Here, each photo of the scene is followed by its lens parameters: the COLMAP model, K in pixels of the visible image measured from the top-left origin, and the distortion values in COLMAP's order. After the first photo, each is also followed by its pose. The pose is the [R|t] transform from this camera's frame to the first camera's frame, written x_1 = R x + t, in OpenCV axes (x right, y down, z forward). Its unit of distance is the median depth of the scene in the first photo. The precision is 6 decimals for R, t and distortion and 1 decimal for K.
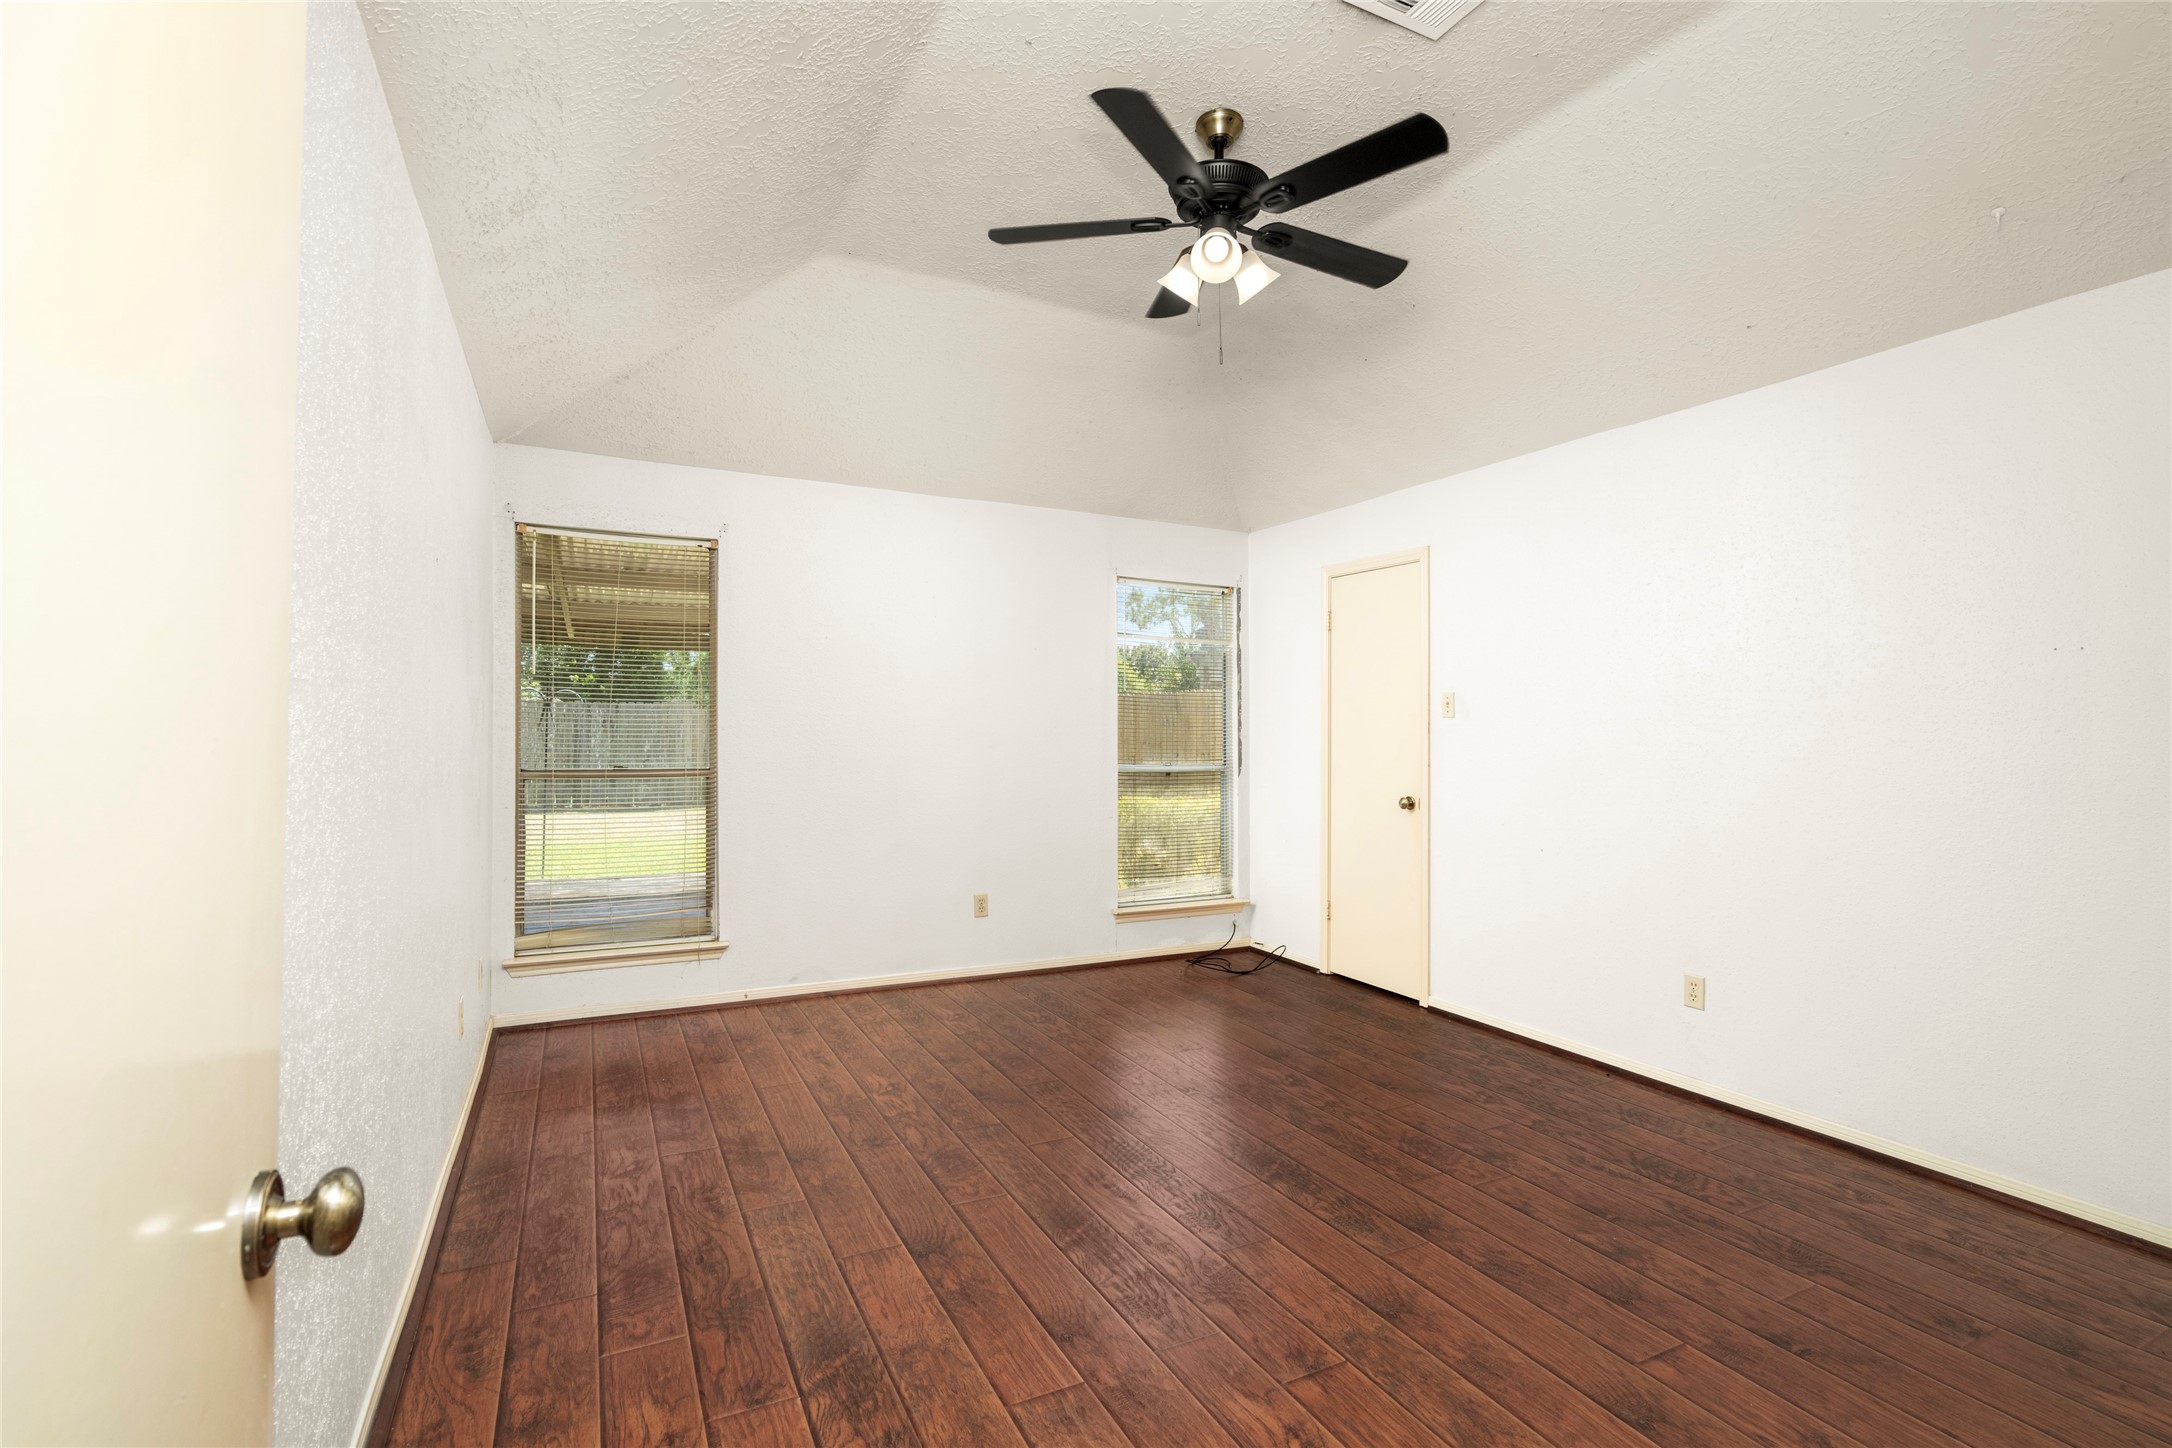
lens RADIAL K [[982.7, 0, 1080.9], [0, 982.7, 722.7], [0, 0, 1]] dist [0.000759, 0.000617]
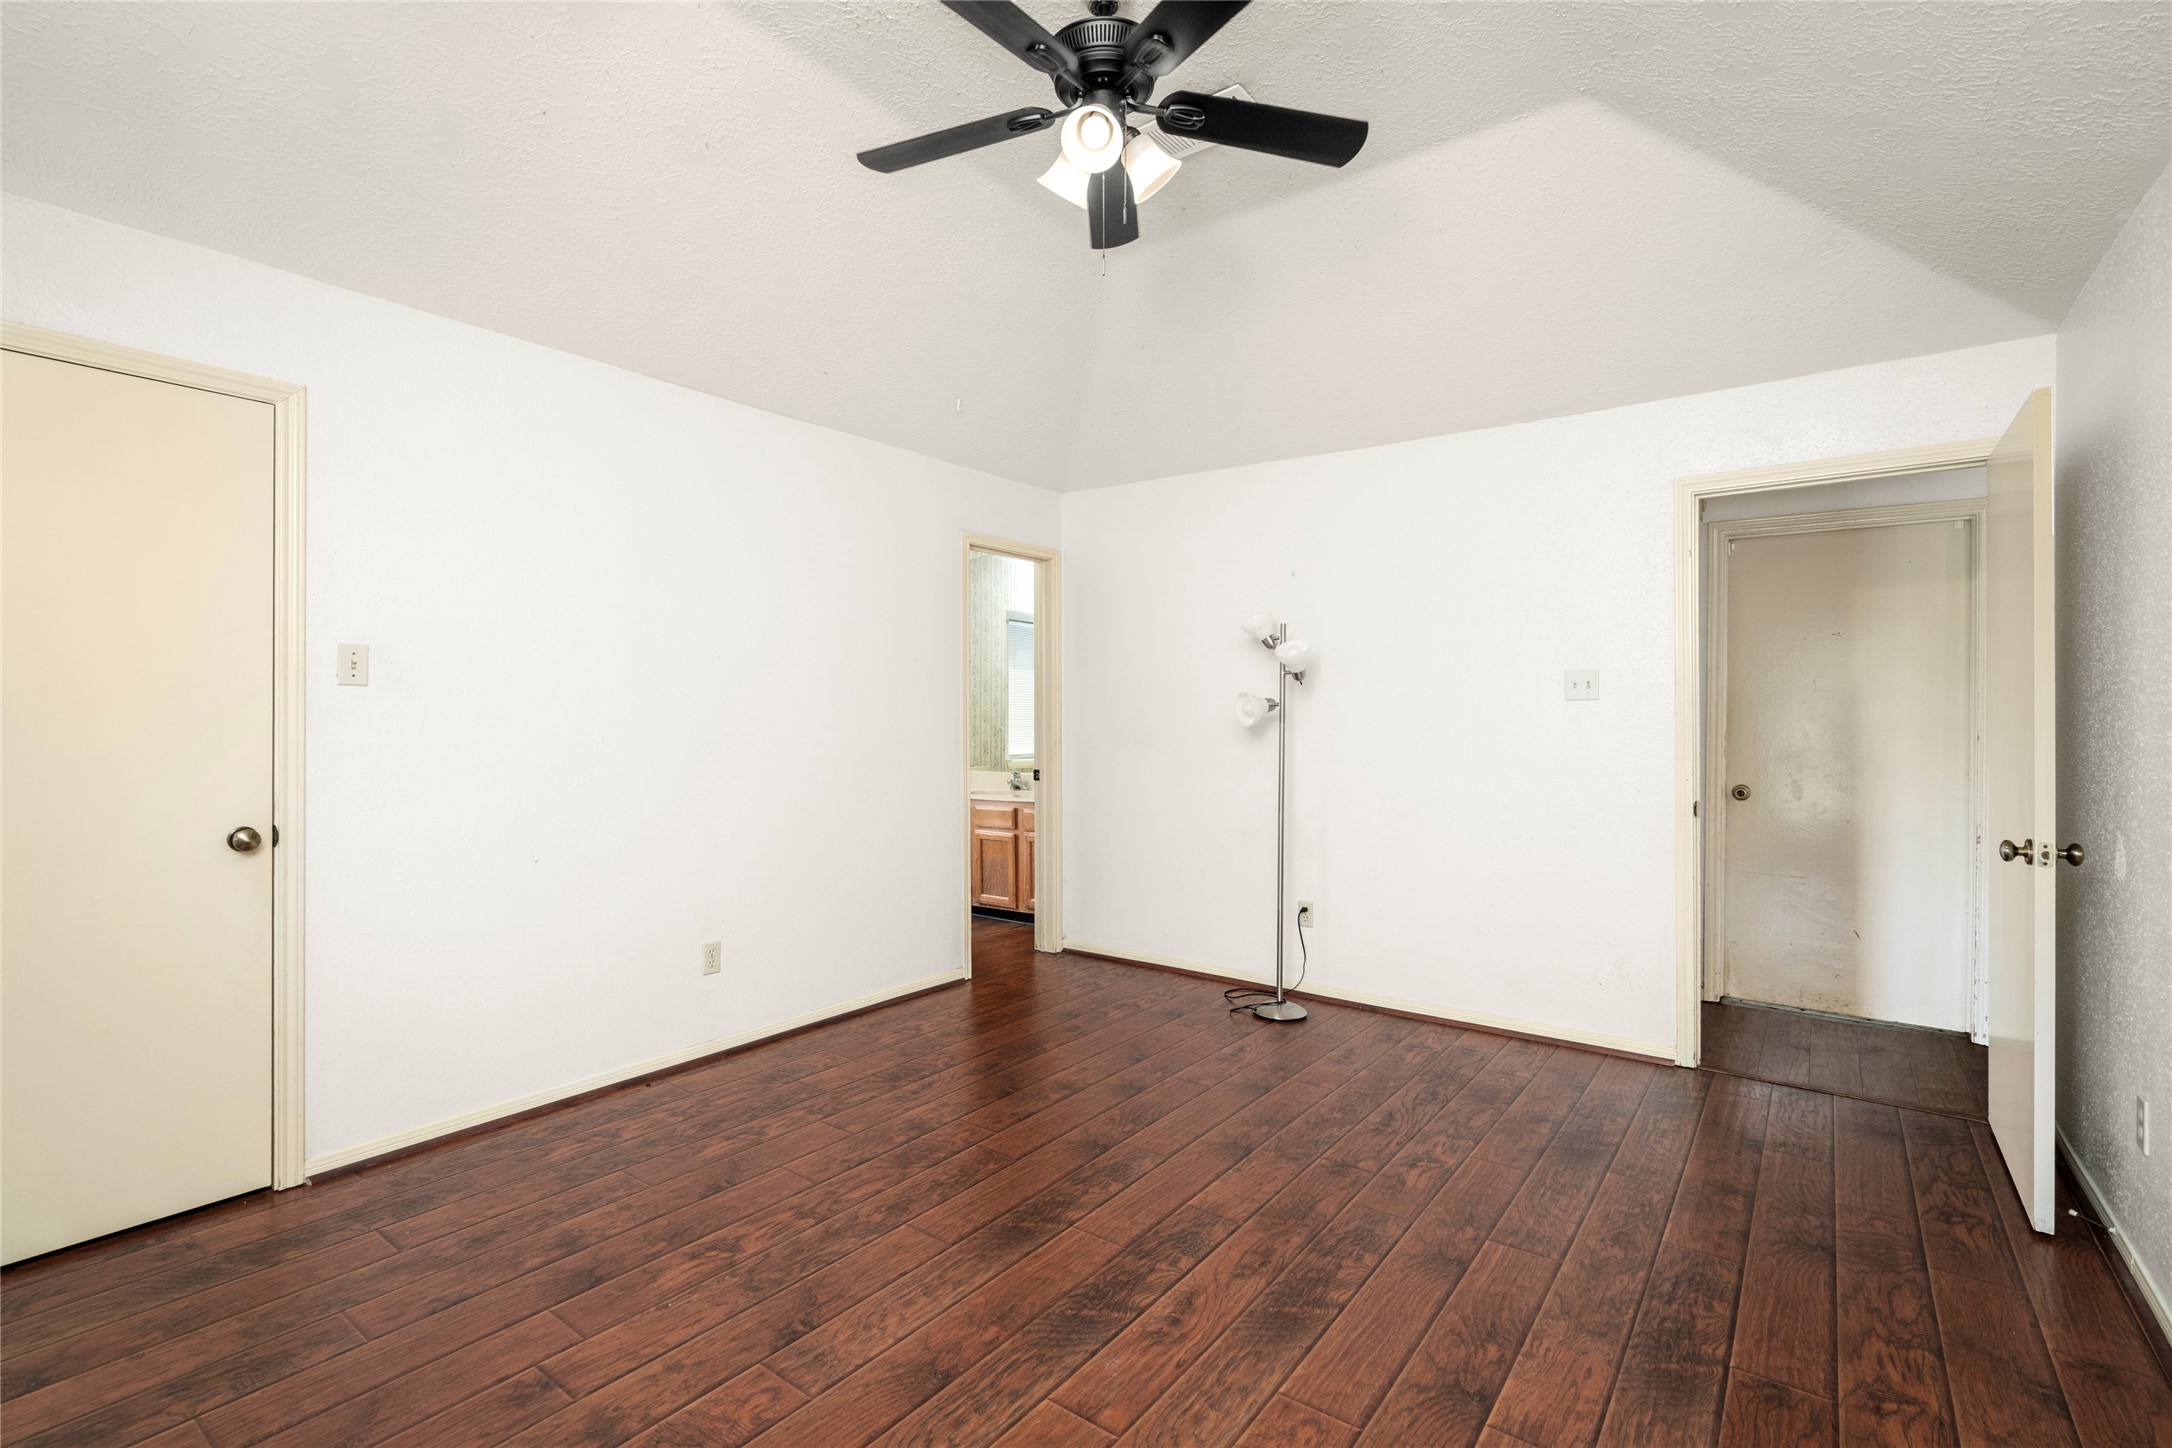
lens RADIAL K [[982.7, 0, 1080.9], [0, 982.7, 722.7], [0, 0, 1]] dist [0.000759, 0.000617]
pose [[-0.438692, -0.019097, 0.898435, -0.609249], [-0.016921, 0.999772, 0.012988, 0.003241], [-0.898478, -0.009505, -0.438915, 1.397302]]
